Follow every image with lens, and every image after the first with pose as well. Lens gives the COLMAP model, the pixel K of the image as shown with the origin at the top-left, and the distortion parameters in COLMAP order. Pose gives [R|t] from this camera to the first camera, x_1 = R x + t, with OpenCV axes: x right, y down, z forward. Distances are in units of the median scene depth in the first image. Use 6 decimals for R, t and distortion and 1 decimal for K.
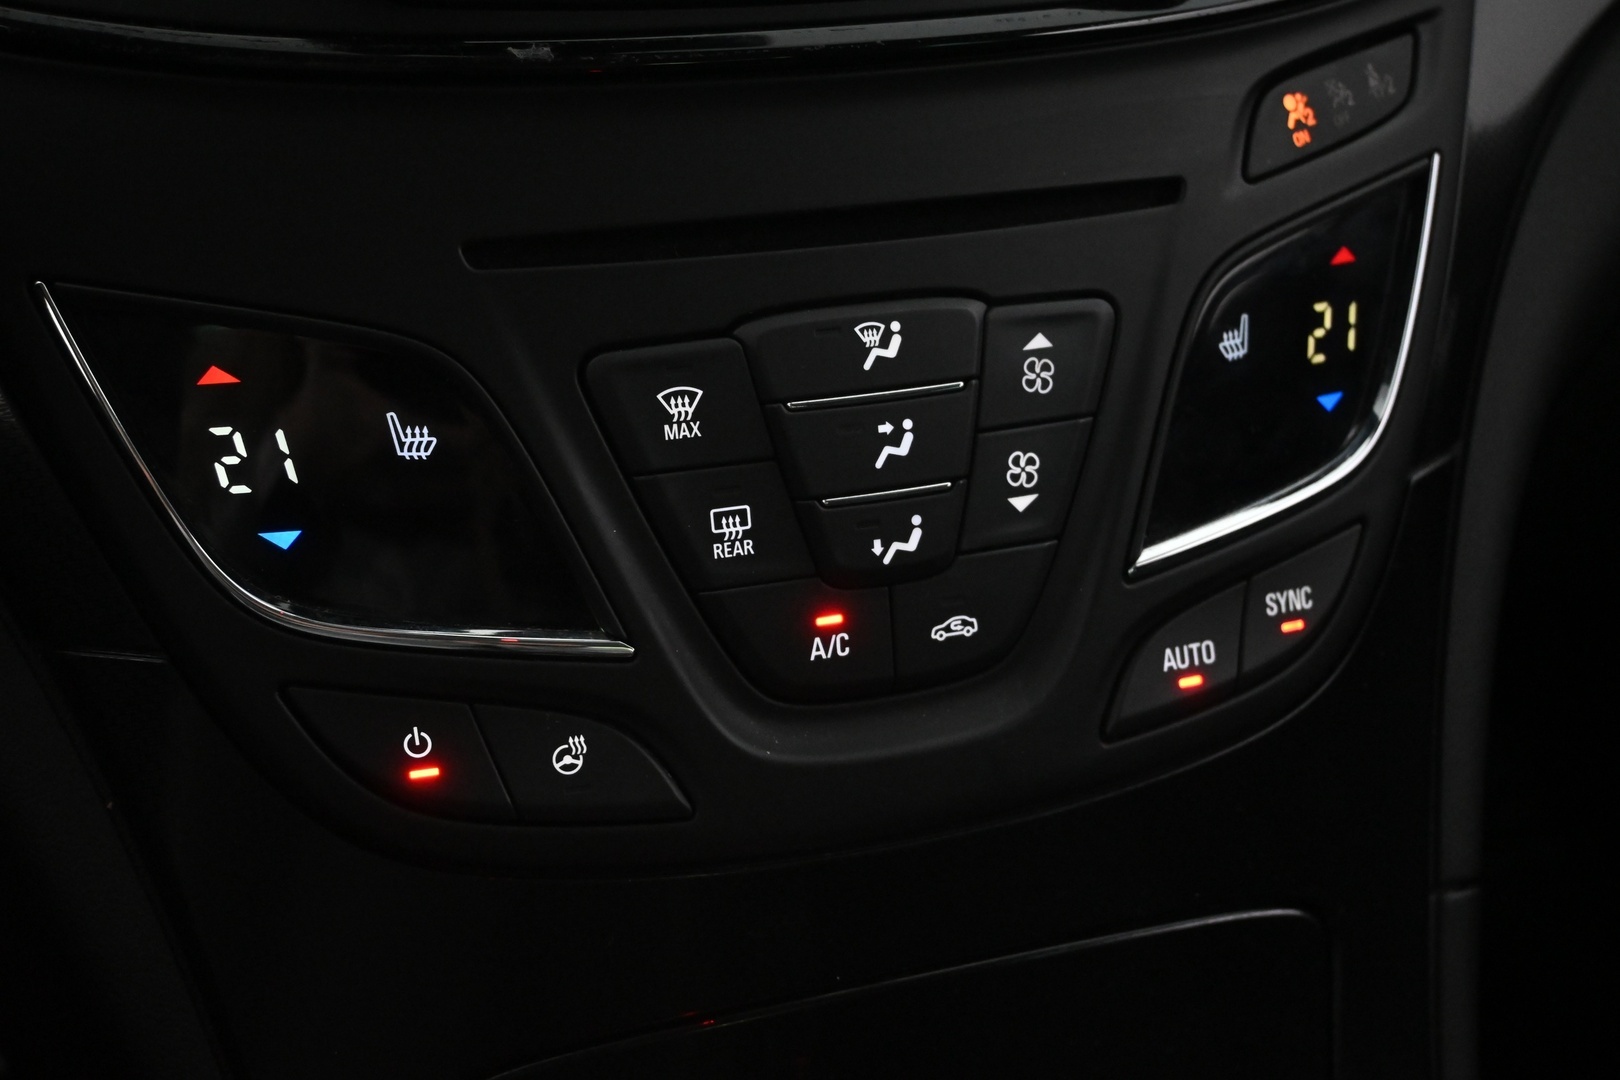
lens RADIAL K [[2147.5, 0, 810.2], [0, 2147.5, 537.8], [0, 0, 1]] dist [-0.014429, 0.000000]
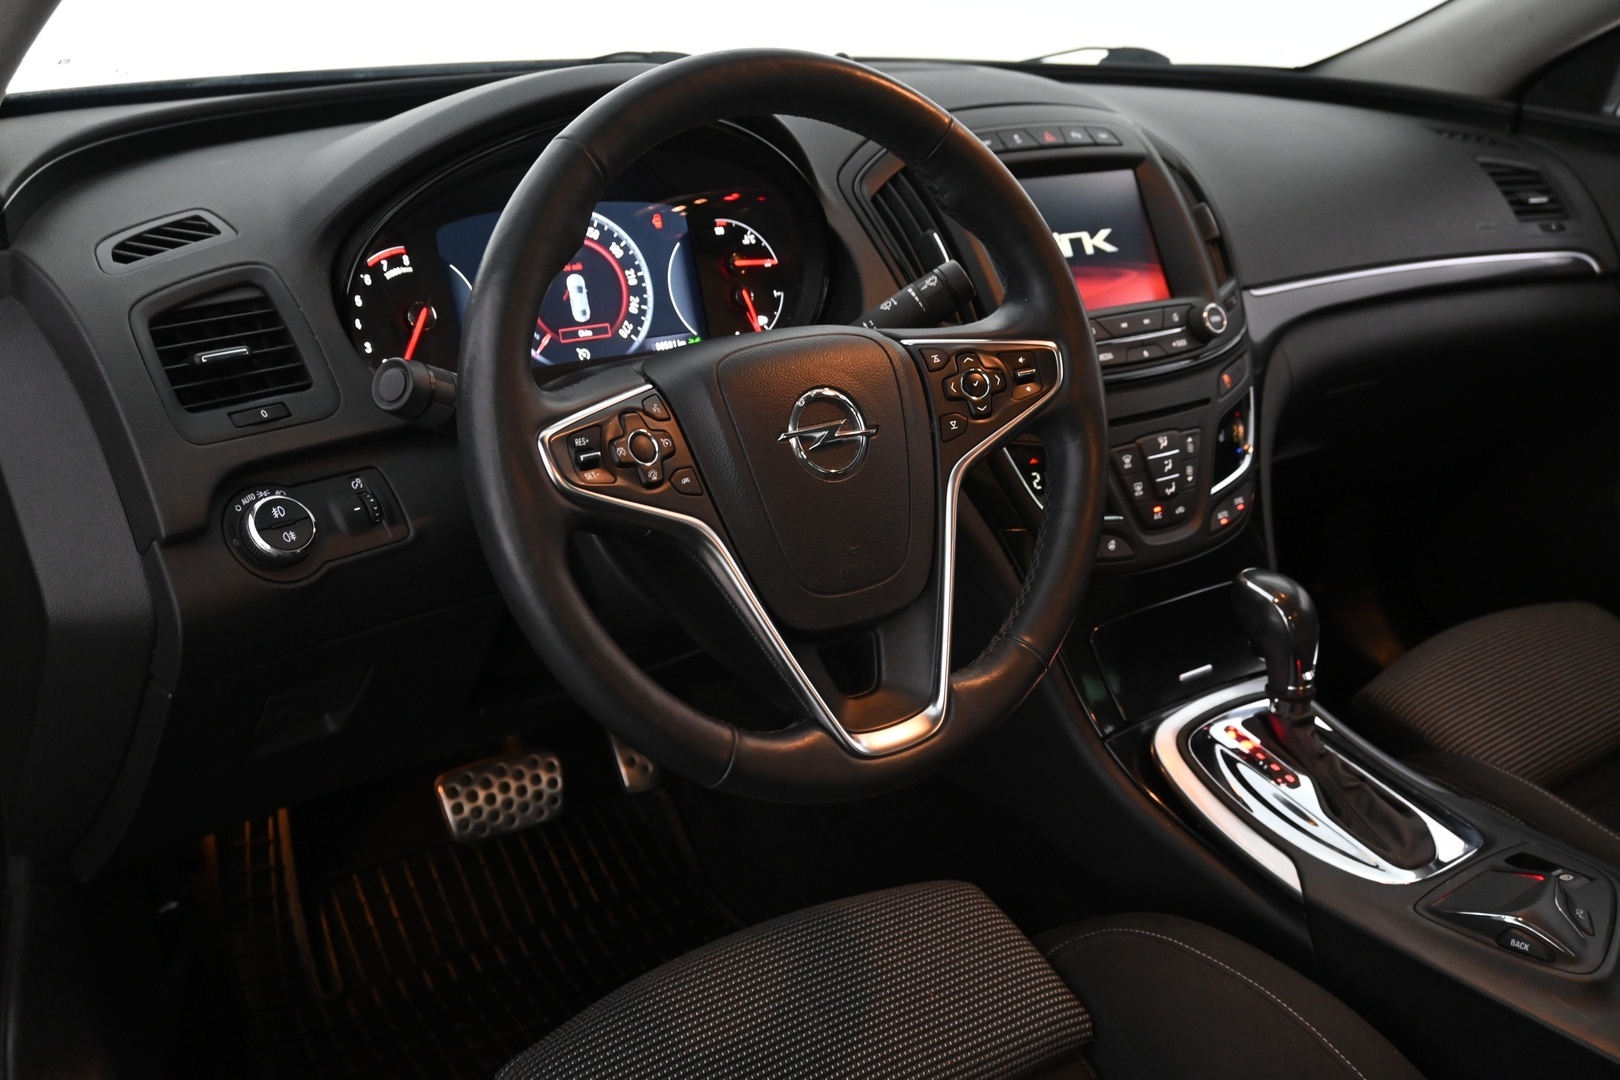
lens RADIAL K [[1501.8, 0, 809.9], [0, 1501.8, 539.6], [0, 0, 1]] dist [-0.004734, 0.000000]
pose [[0.964231, -0.093754, 0.247930, -1.332228], [0.108550, 0.992995, -0.046667, 0.155368], [-0.241818, 0.071911, 0.967653, -1.605321]]
